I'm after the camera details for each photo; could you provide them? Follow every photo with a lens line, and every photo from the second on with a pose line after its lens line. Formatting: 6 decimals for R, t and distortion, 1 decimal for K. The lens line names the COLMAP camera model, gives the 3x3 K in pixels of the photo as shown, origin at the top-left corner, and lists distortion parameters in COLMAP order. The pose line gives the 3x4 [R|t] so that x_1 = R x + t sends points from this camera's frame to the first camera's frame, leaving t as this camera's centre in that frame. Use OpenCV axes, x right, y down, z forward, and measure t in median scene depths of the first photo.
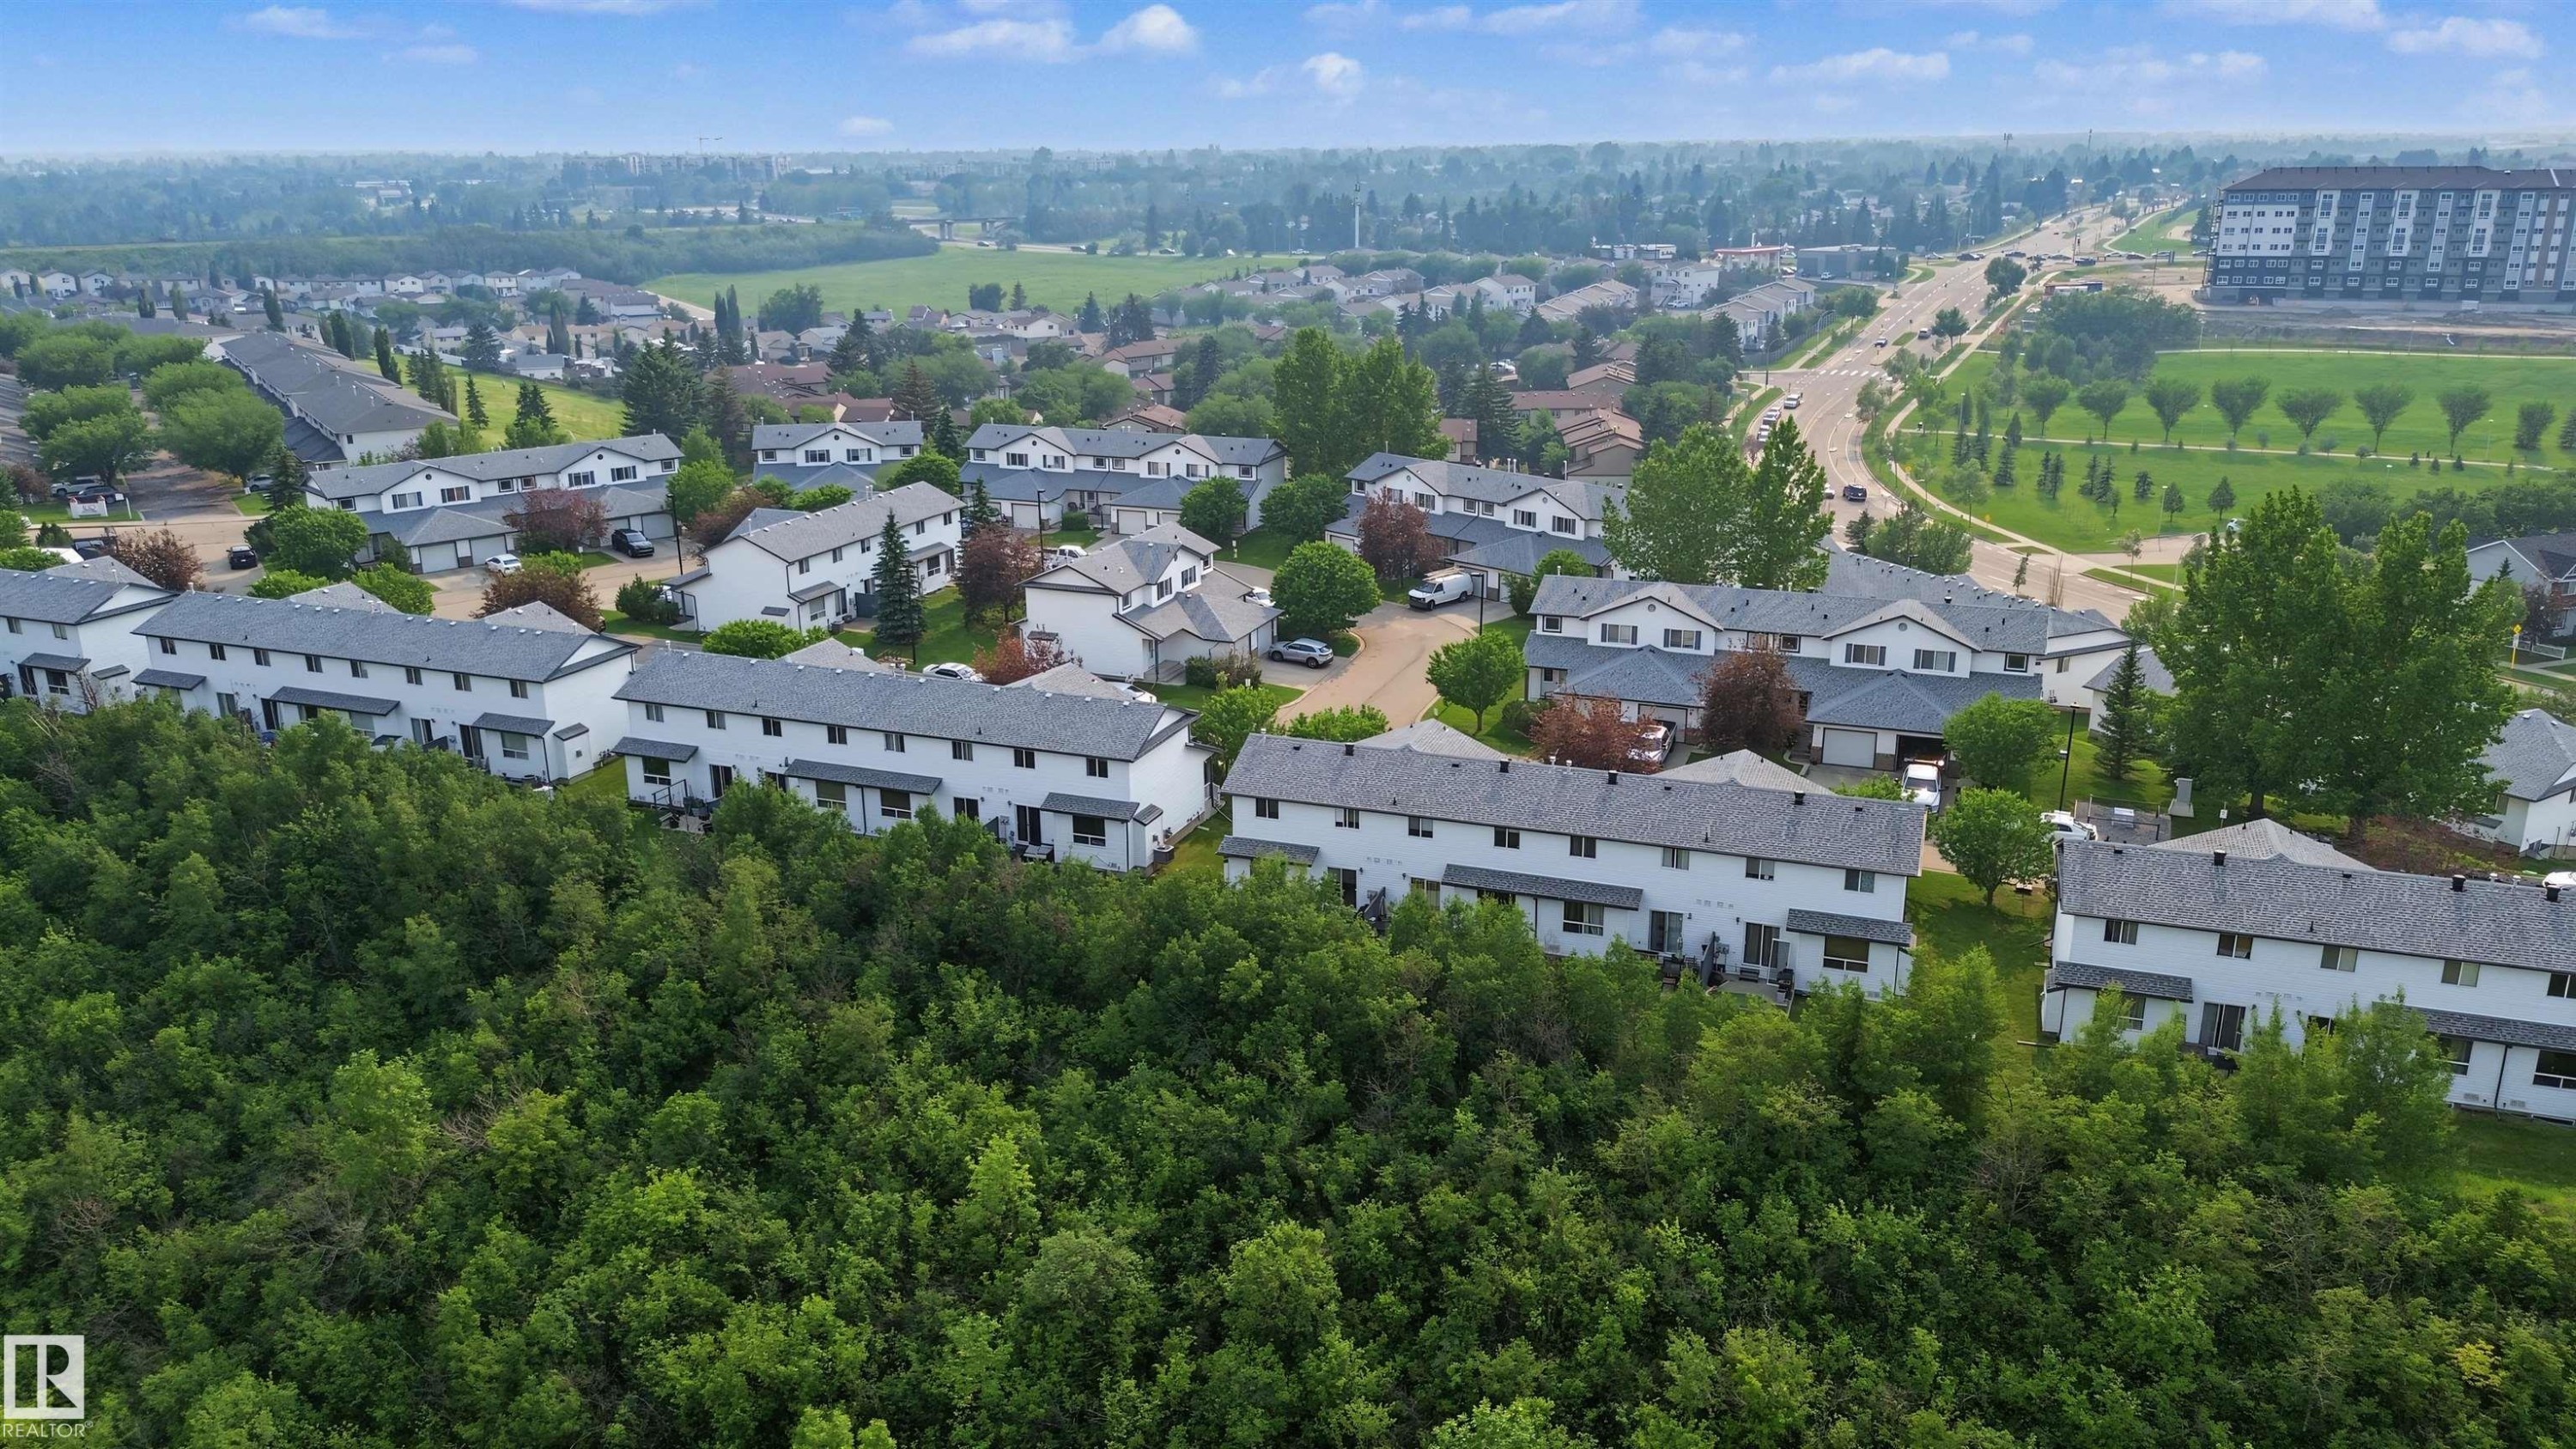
lens RADIAL K [[1816.0, 0, 1280.7], [0, 1816.0, 722.7], [0, 0, 1]] dist [0.069985, -0.058174]
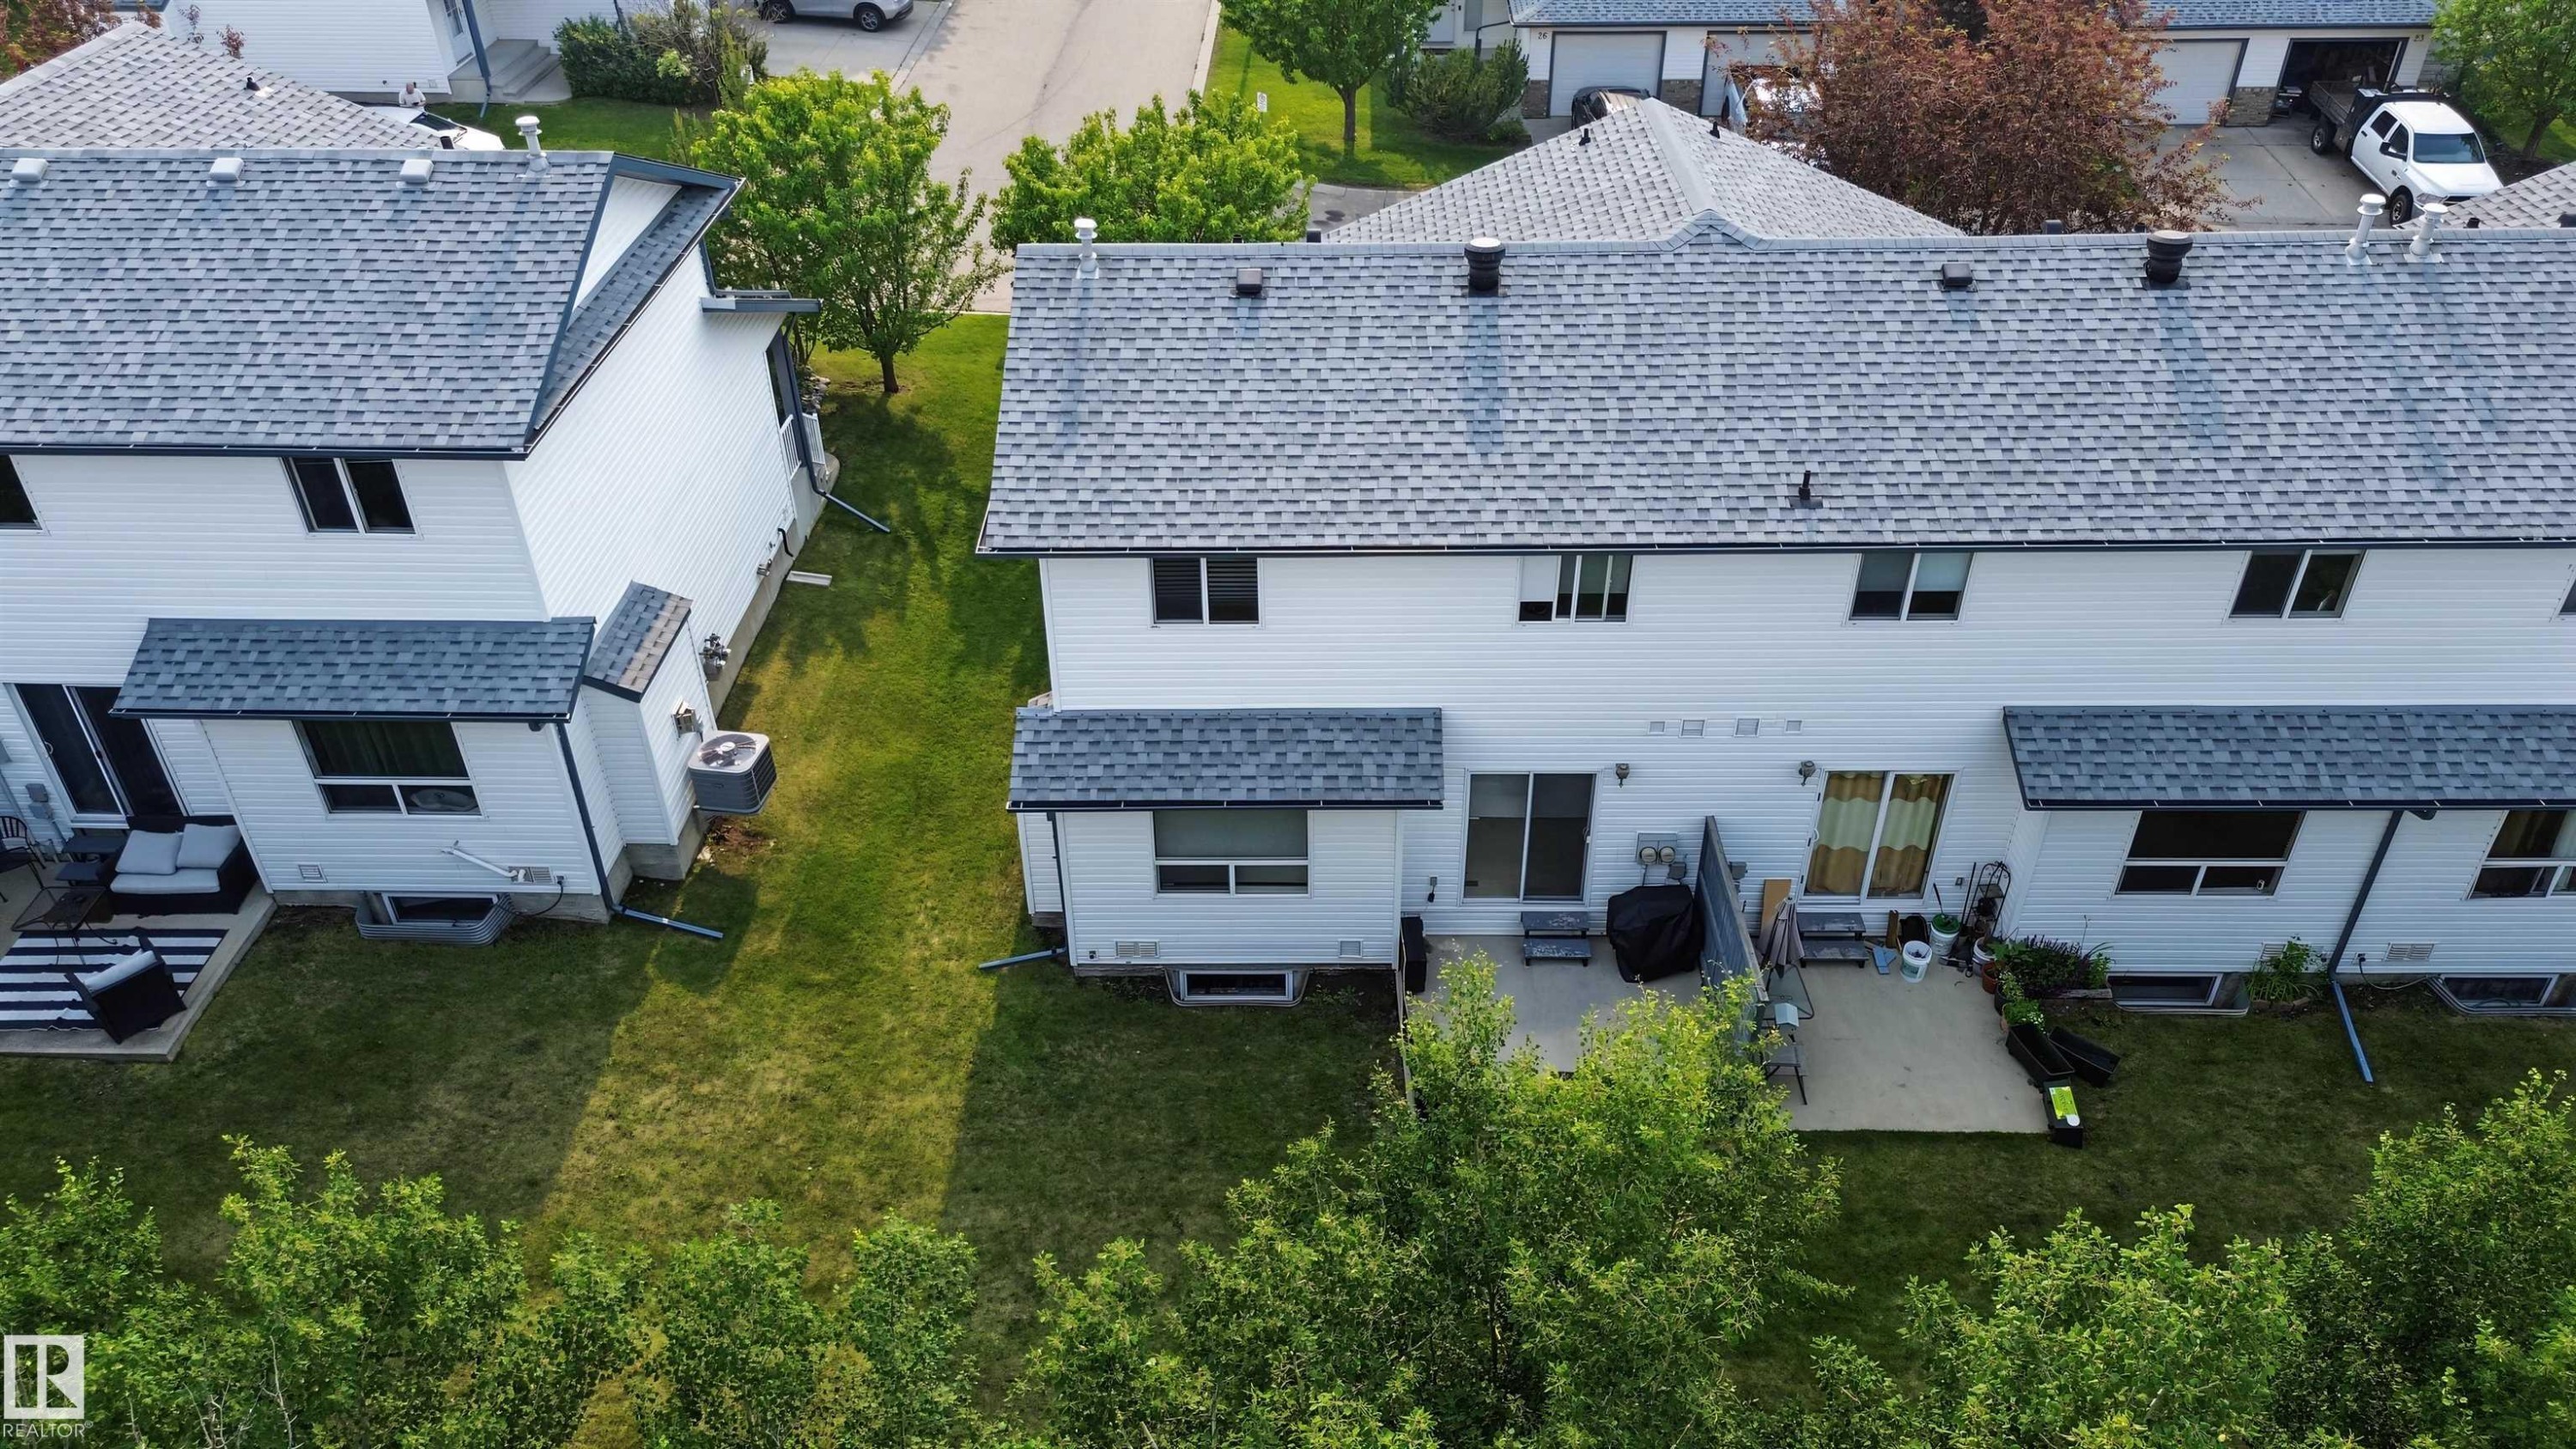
lens RADIAL K [[1816.0, 0, 1280.7], [0, 1816.0, 722.7], [0, 0, 1]] dist [0.069985, -0.058174]
pose [[0.939691, -0.197585, 0.279178, -0.061812], [0.102021, 0.941020, 0.322603, -0.008903], [-0.326453, -0.274665, 0.904426, 0.739885]]
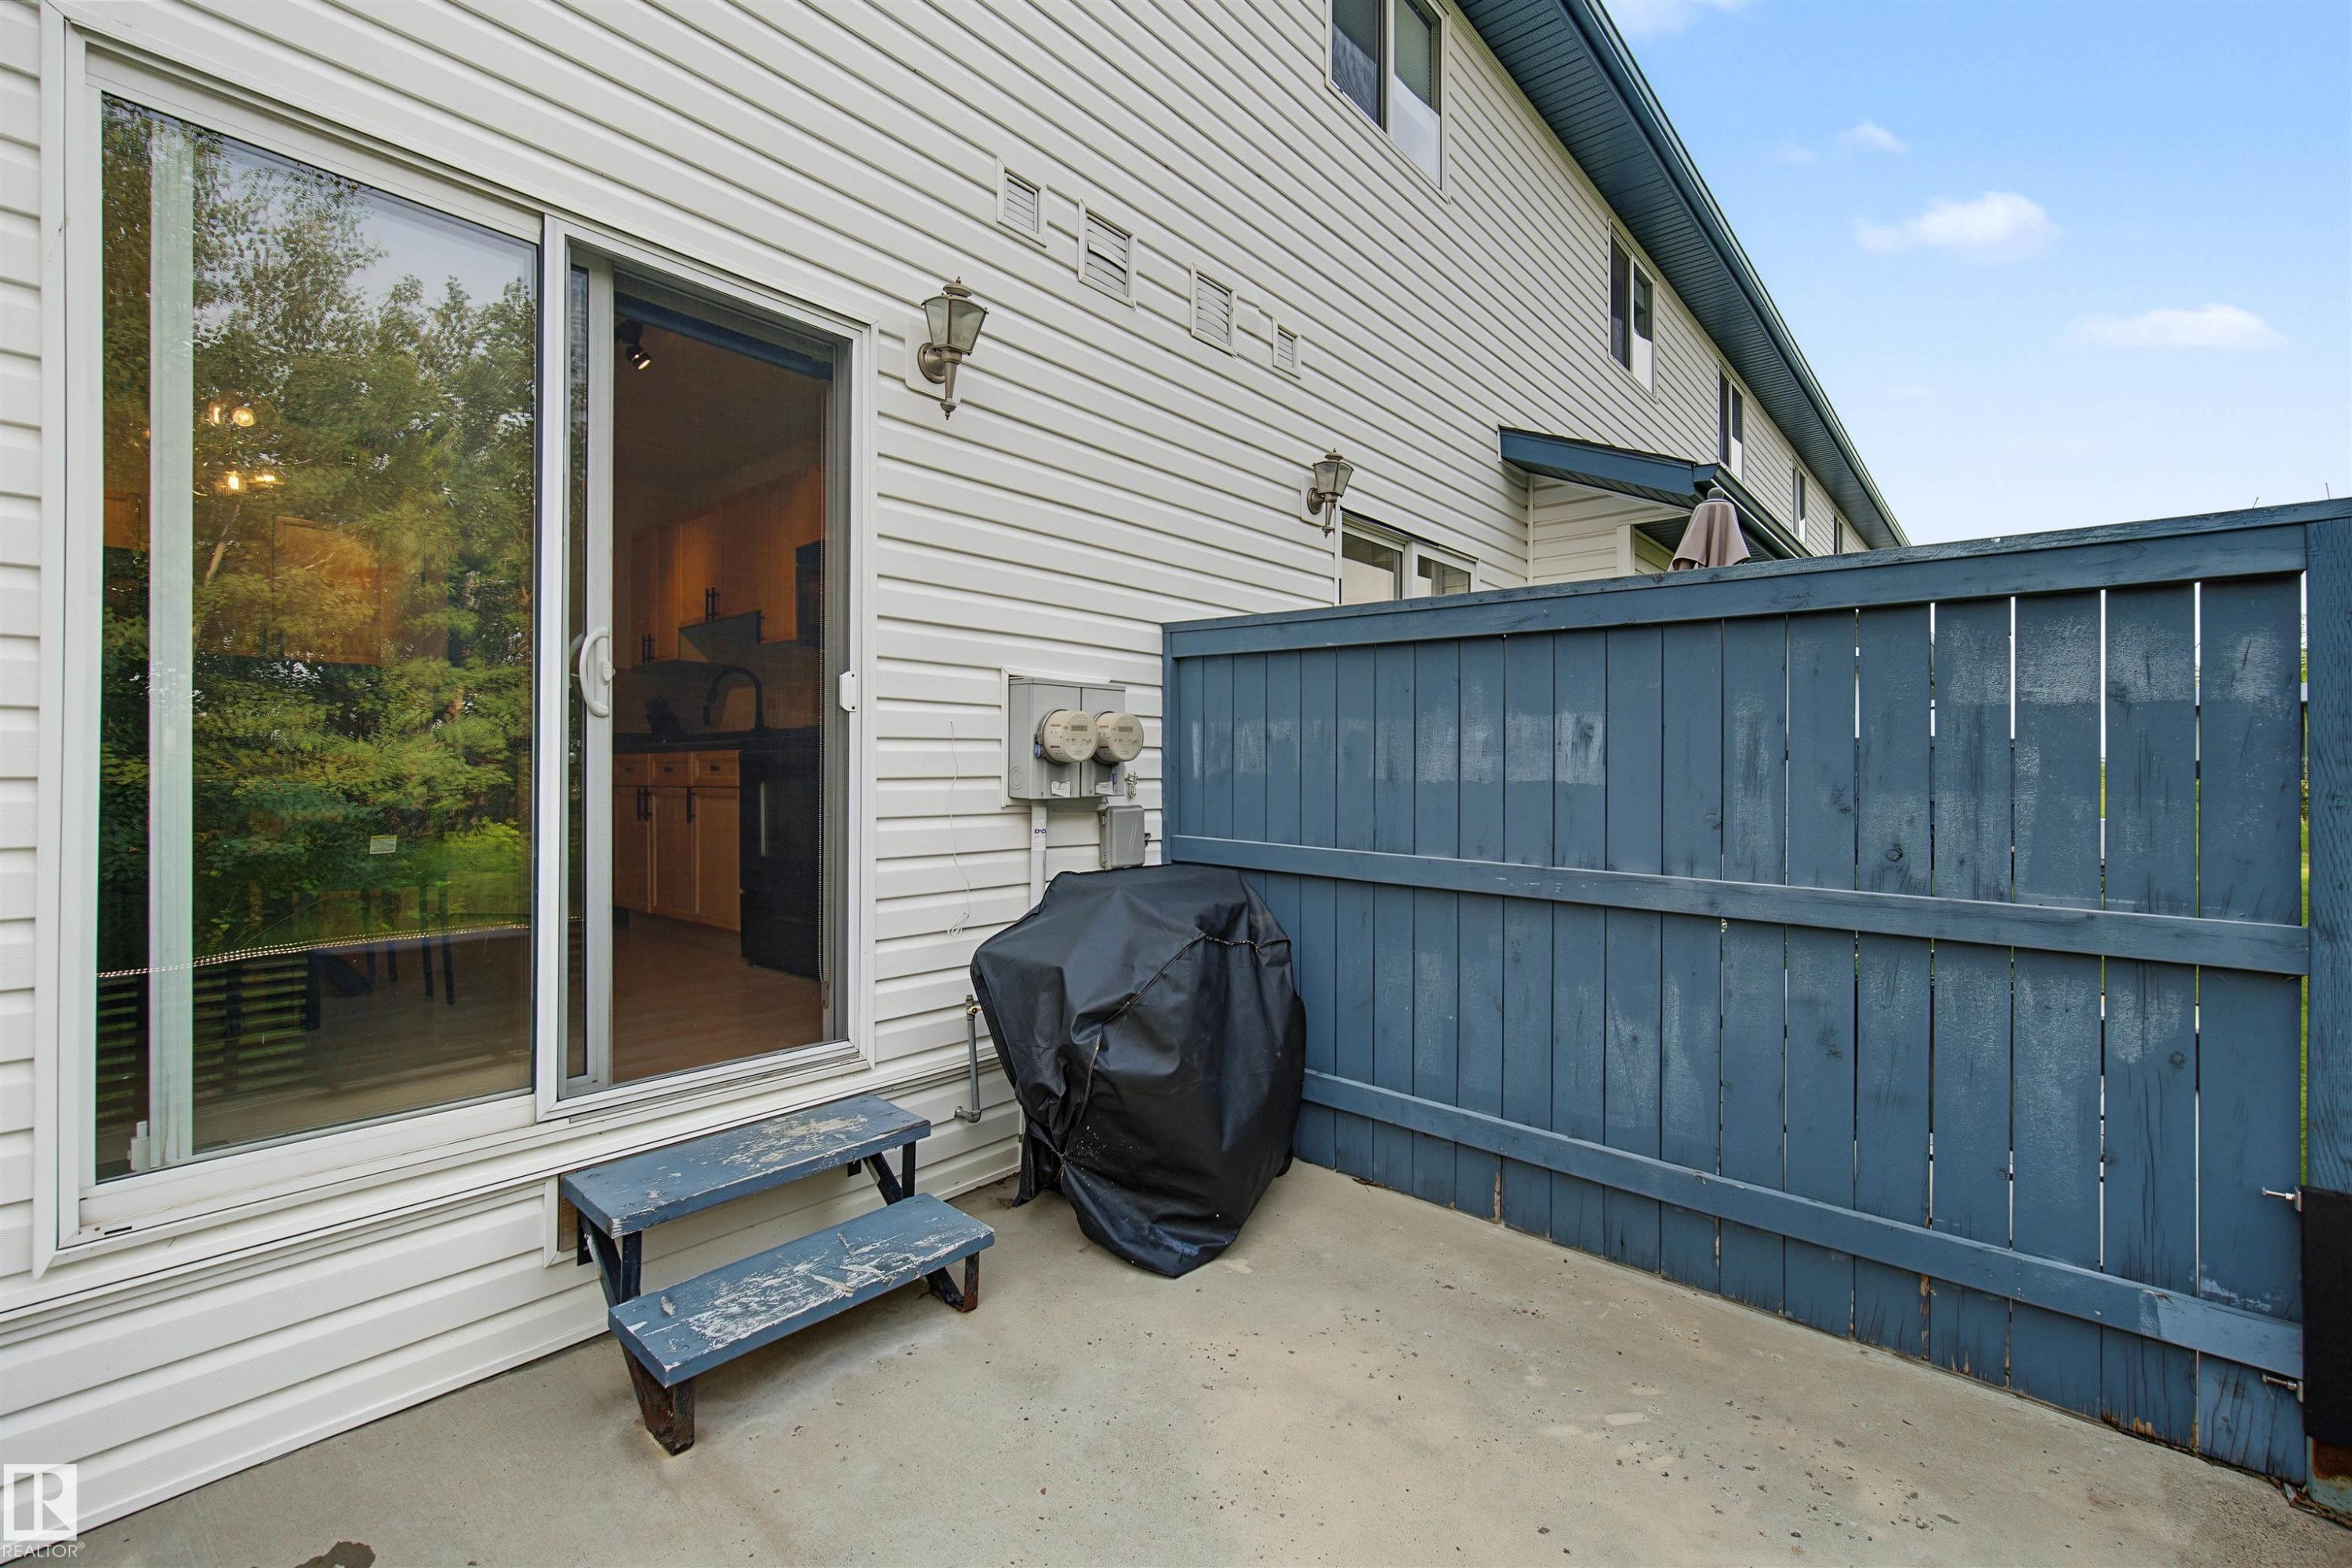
lens RADIAL K [[1002.8, 0, 1167.4], [0, 1002.8, 777.5], [0, 0, 1]] dist [-0.000355, 0.000207]
pose [[0.351968, -0.002603, 0.936008, 0.012675], [0.269633, 0.957889, -0.098727, 0.092840], [-0.896335, 0.287128, 0.337848, 0.916162]]
